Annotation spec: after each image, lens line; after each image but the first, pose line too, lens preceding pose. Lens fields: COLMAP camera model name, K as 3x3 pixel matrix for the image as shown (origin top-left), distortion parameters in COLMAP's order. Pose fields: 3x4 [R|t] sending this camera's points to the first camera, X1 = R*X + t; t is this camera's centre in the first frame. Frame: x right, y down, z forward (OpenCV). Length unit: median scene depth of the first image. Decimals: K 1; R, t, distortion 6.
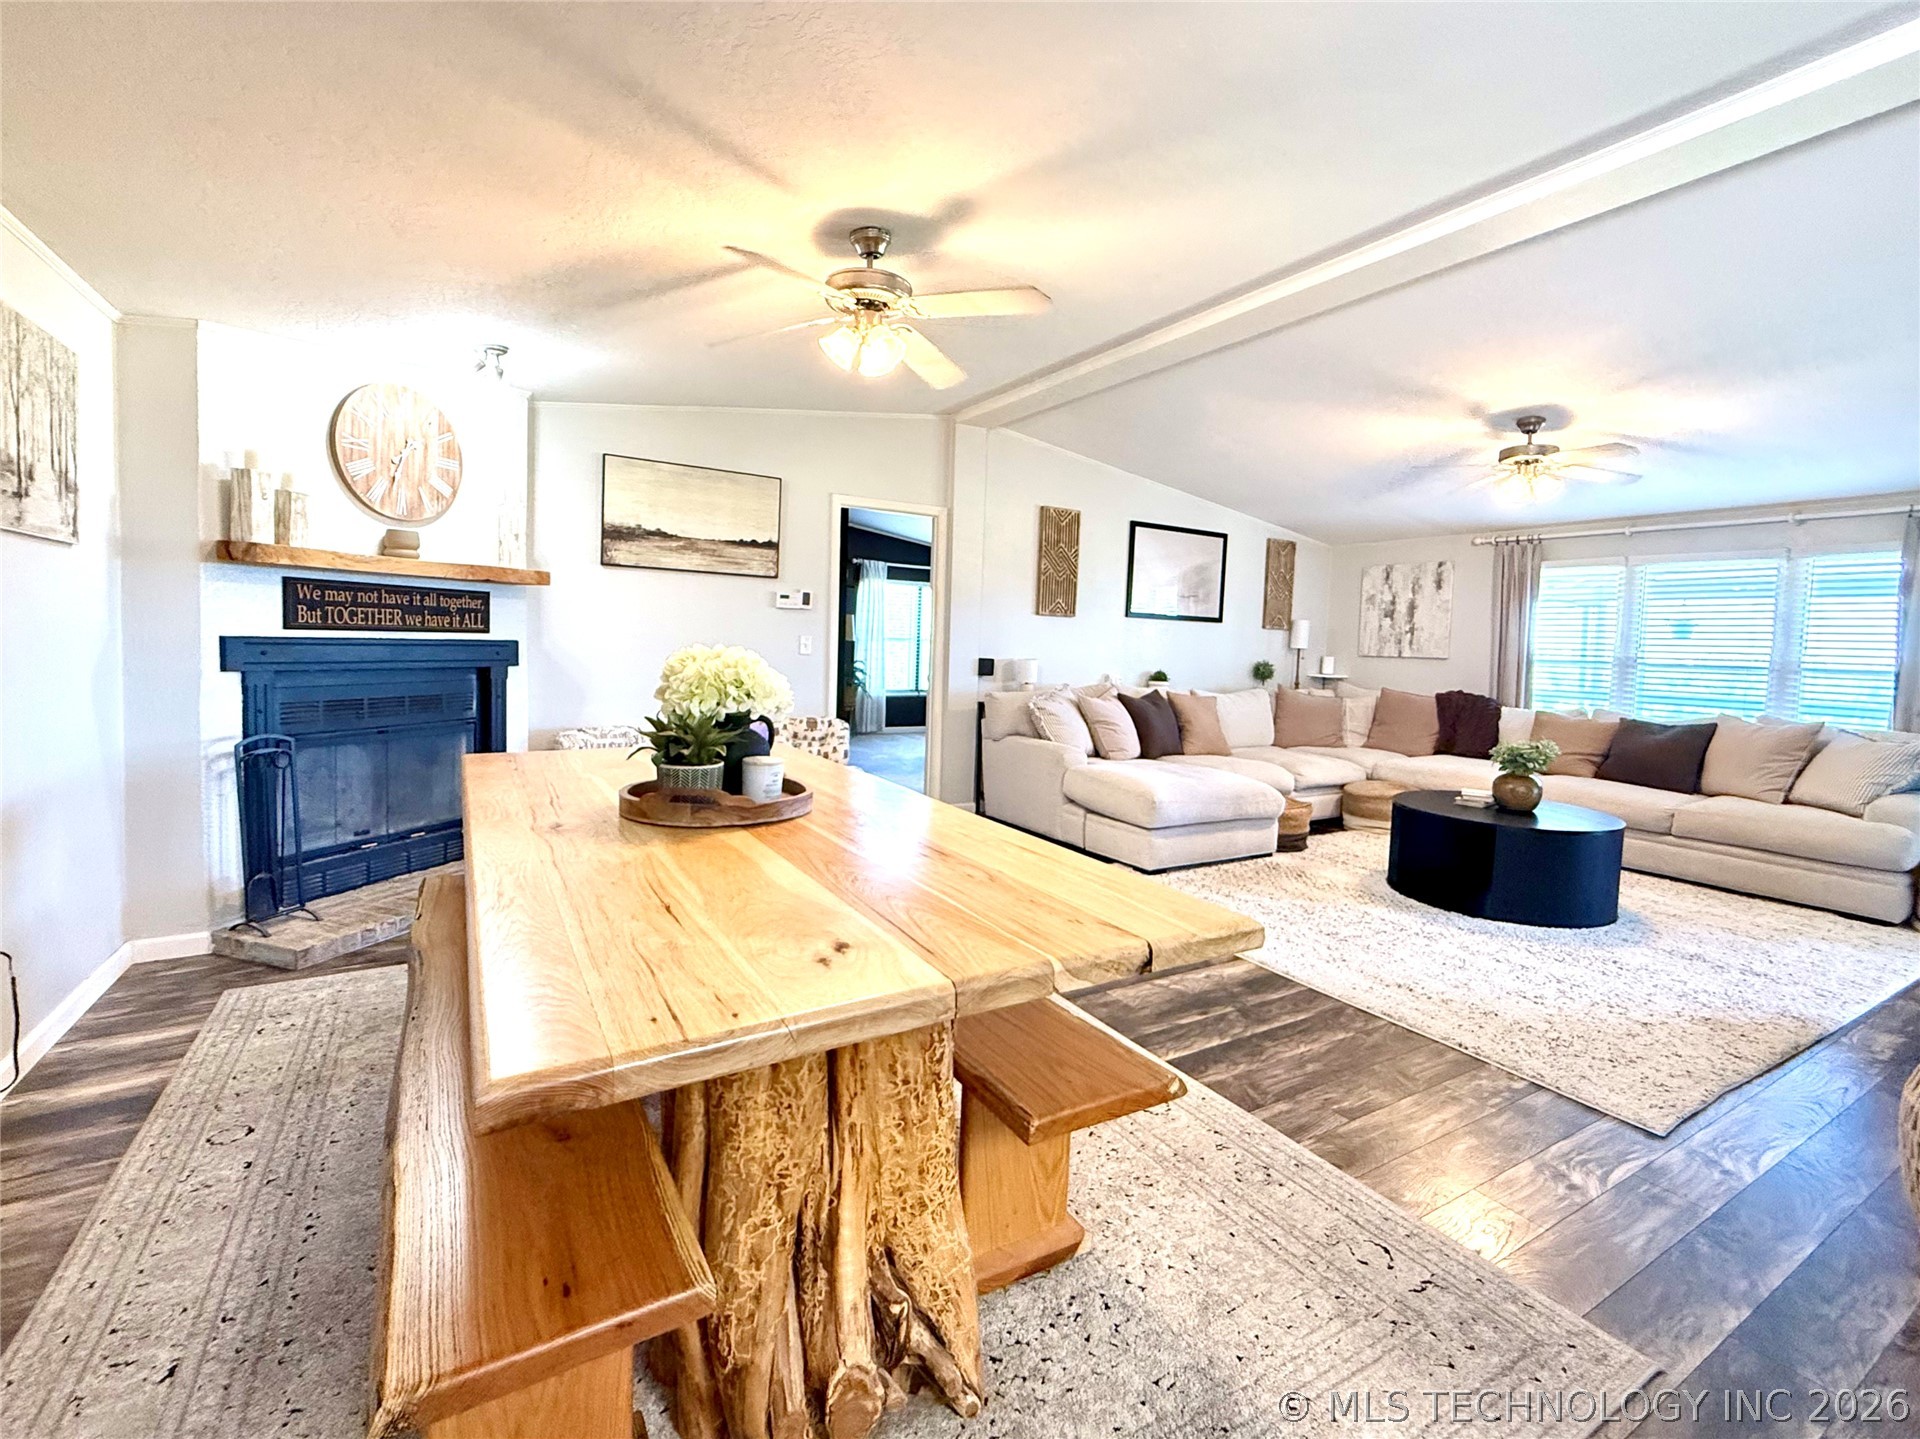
lens RADIAL K [[845.2, 0, 958.4], [0, 845.2, 689.9], [0, 0, 1]] dist [-0.007825, -0.000331]
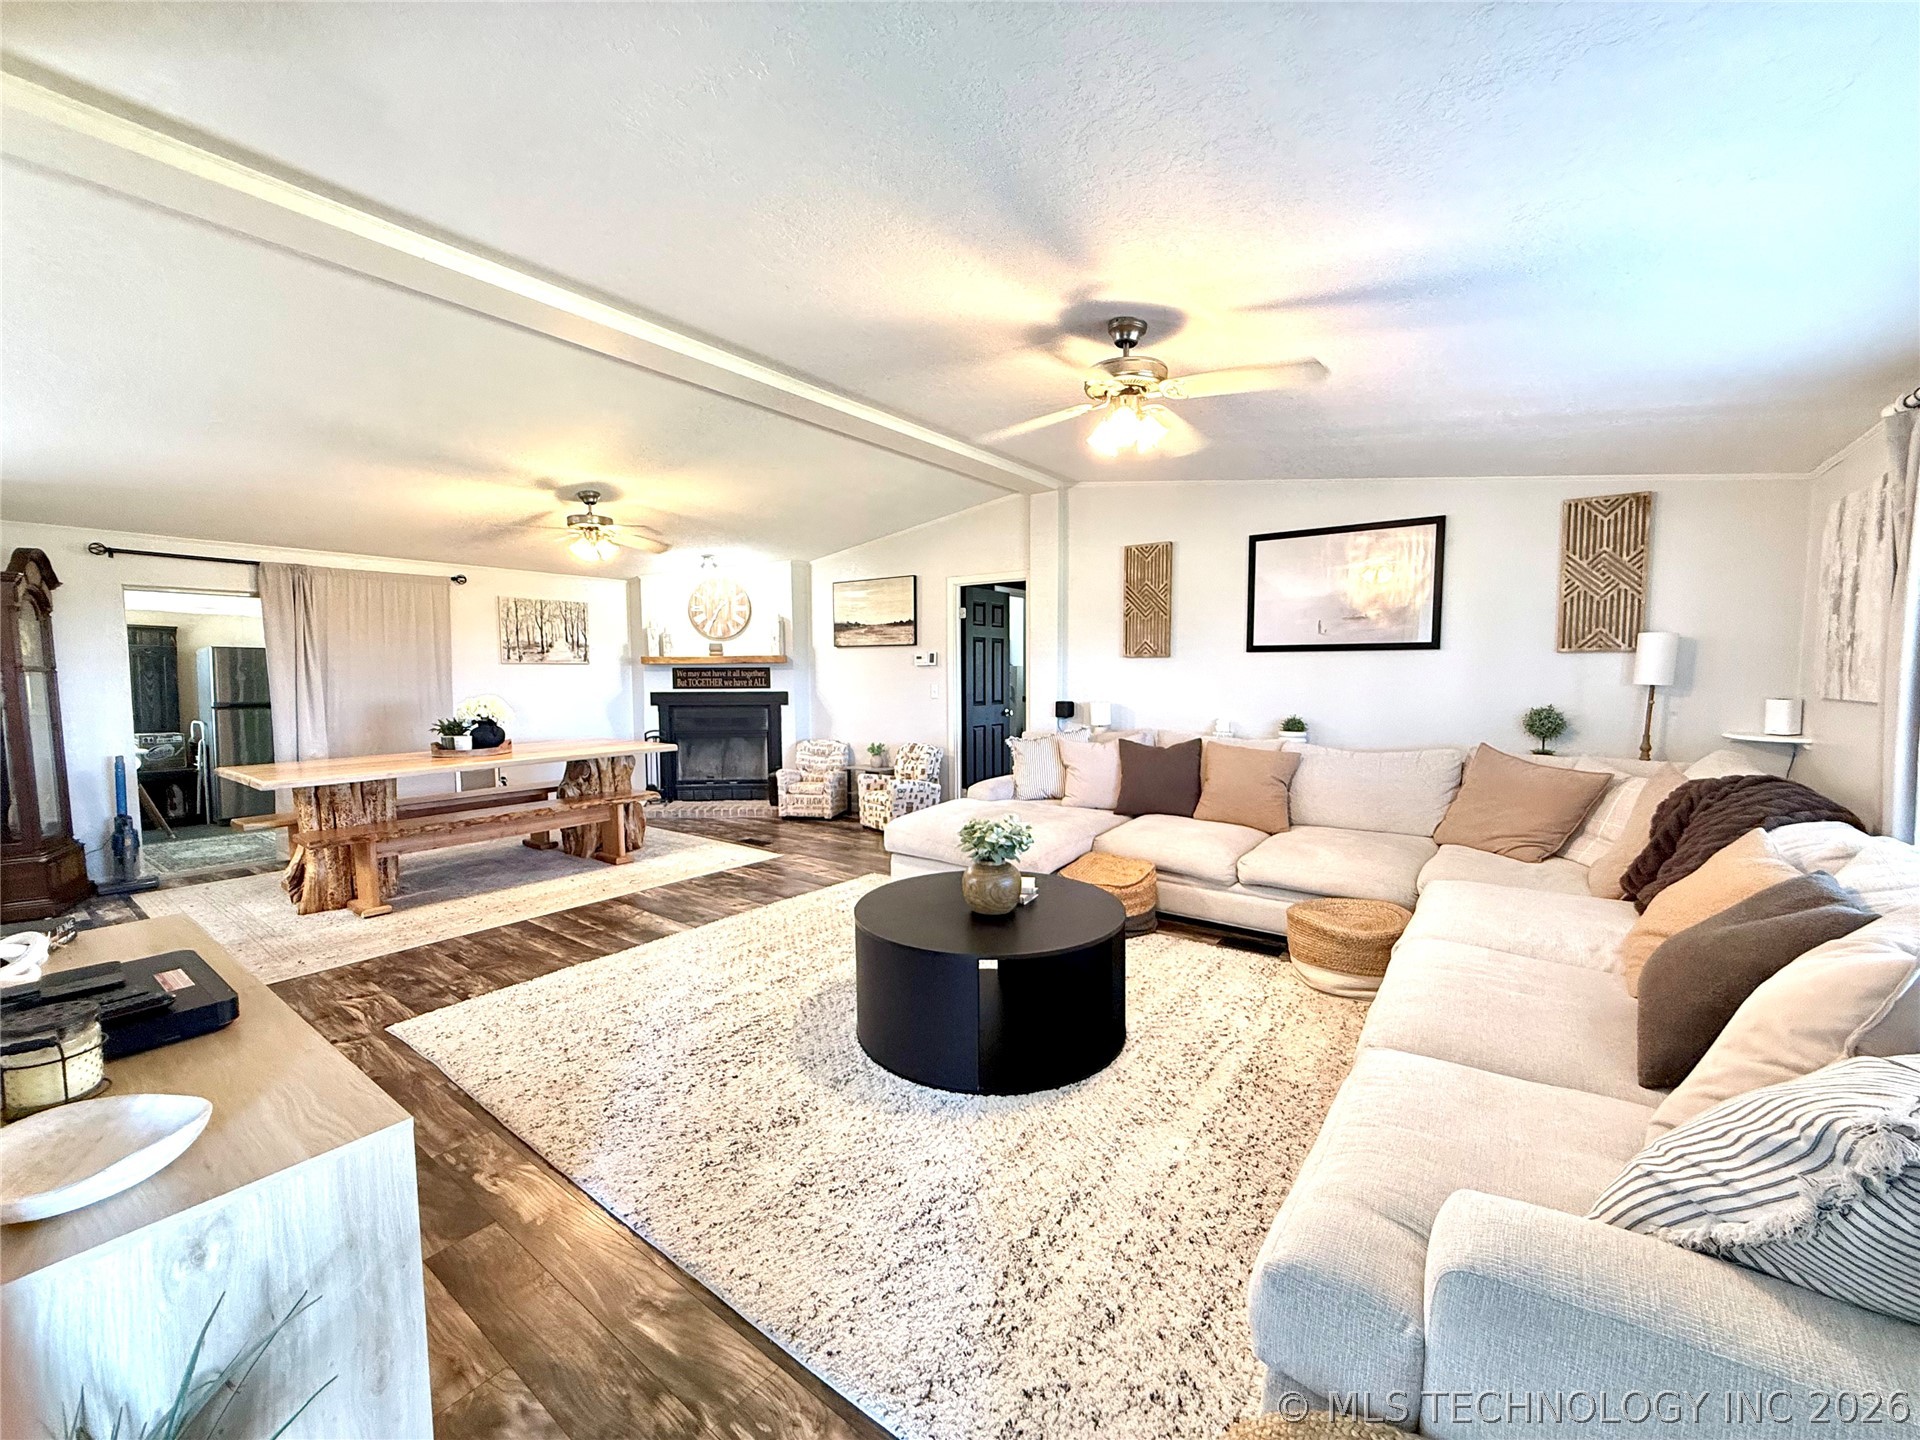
lens RADIAL K [[763.3, 0, 960.0], [0, 763.3, 720.0], [0, 0, 1]] dist [0.010021, 0.000035]
pose [[0.380923, 0.024954, -0.924270, 1.329674], [-0.035216, 0.999302, 0.012466, -0.031753], [0.923936, 0.027800, 0.381536, 0.760265]]
